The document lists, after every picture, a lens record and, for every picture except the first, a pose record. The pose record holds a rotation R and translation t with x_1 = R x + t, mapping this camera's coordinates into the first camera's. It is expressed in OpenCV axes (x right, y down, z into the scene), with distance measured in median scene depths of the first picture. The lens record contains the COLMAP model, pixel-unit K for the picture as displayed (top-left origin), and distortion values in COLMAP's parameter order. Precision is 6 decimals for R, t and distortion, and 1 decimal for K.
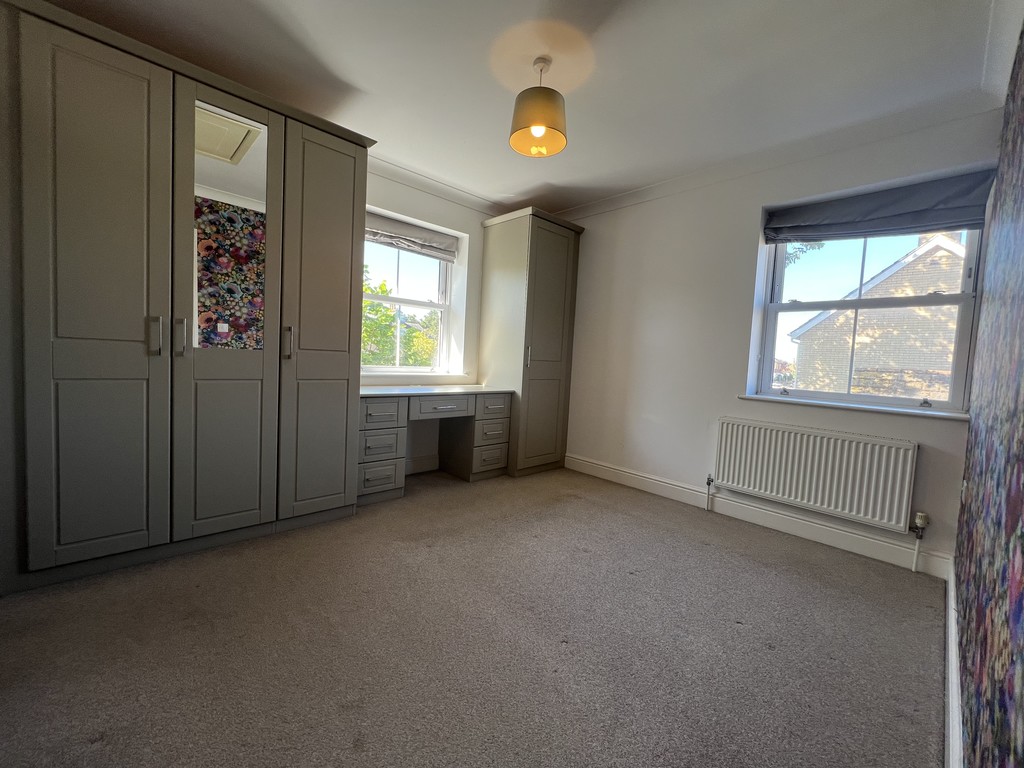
lens RADIAL K [[424.2, 0, 512.0], [0, 424.2, 384.0], [0, 0, 1]] dist [0.000322, -0.000013]
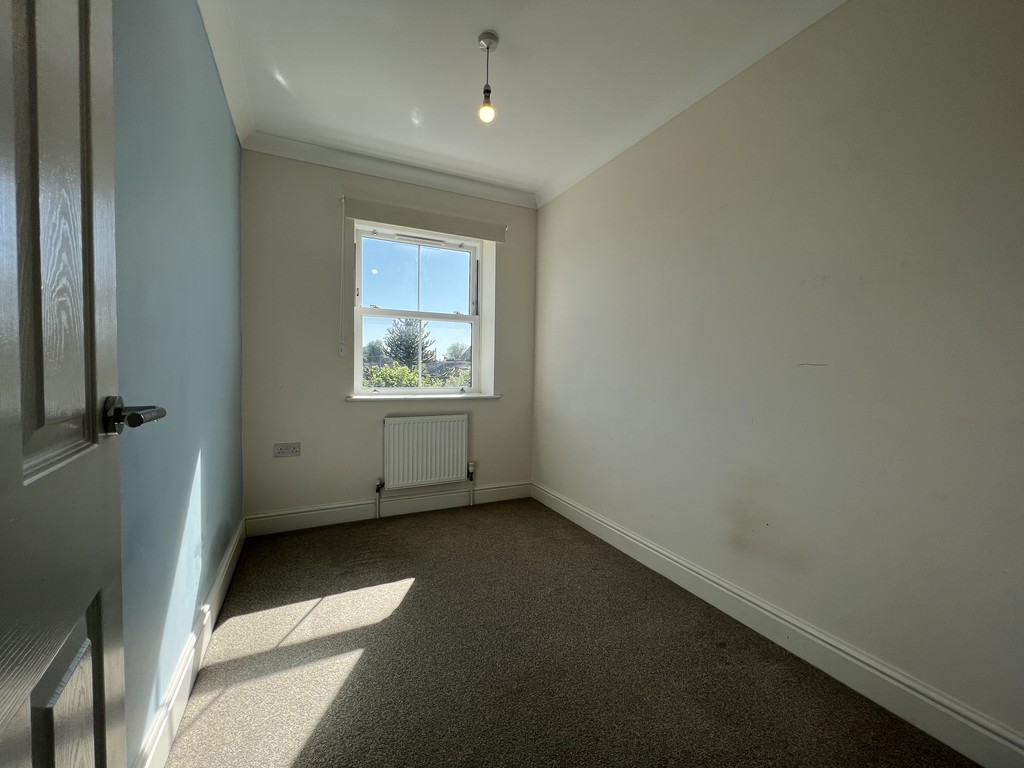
lens RADIAL K [[424.2, 0, 512.0], [0, 424.2, 384.0], [0, 0, 1]] dist [0.000322, -0.000013]
pose [[0.282501, -0.079214, 0.955991, -0.362800], [0.071842, 0.995533, 0.061261, -0.044799], [-0.956573, 0.051374, 0.286930, 0.432785]]
